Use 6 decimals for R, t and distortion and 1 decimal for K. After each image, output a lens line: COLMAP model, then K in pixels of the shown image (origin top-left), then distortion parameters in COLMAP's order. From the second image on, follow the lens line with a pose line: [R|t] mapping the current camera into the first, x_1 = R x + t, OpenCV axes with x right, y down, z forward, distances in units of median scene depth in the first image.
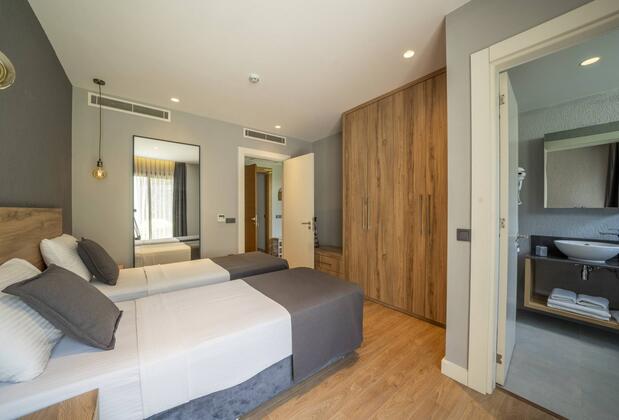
lens RADIAL K [[221.0, 0, 309.5], [0, 221.0, 210.0], [0, 0, 1]] dist [-0.048125, 0.007023]
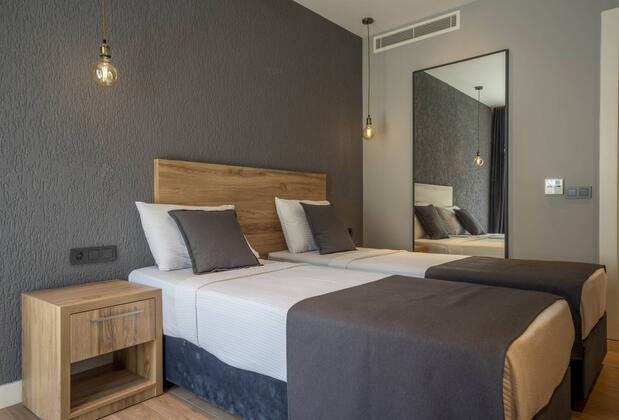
lens RADIAL K [[406.2, 0, 309.7], [0, 406.2, 216.8], [0, 0, 1]] dist [0.002656, 0.000805]
pose [[0.173276, 0.020208, -0.984666, 0.711439], [0.005270, 0.999756, 0.021445, 0.159368], [0.984859, -0.008906, 0.173127, 0.648504]]
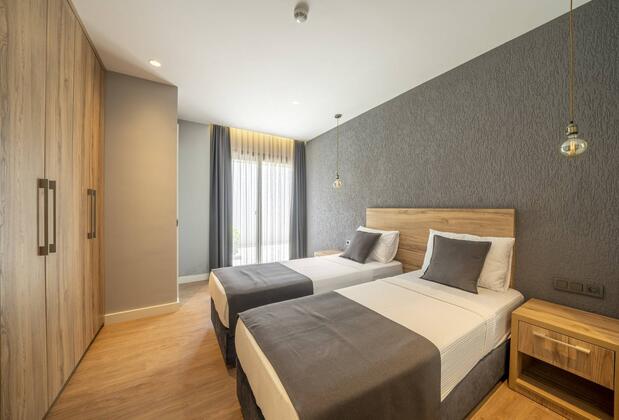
lens RADIAL K [[221.0, 0, 309.5], [0, 221.0, 210.0], [0, 0, 1]] dist [-0.048125, 0.007023]
pose [[-0.992018, -0.009360, 0.125748, -0.487445], [-0.008069, 0.999909, 0.010775, -0.008587], [-0.125838, 0.009674, -0.992004, 2.171632]]
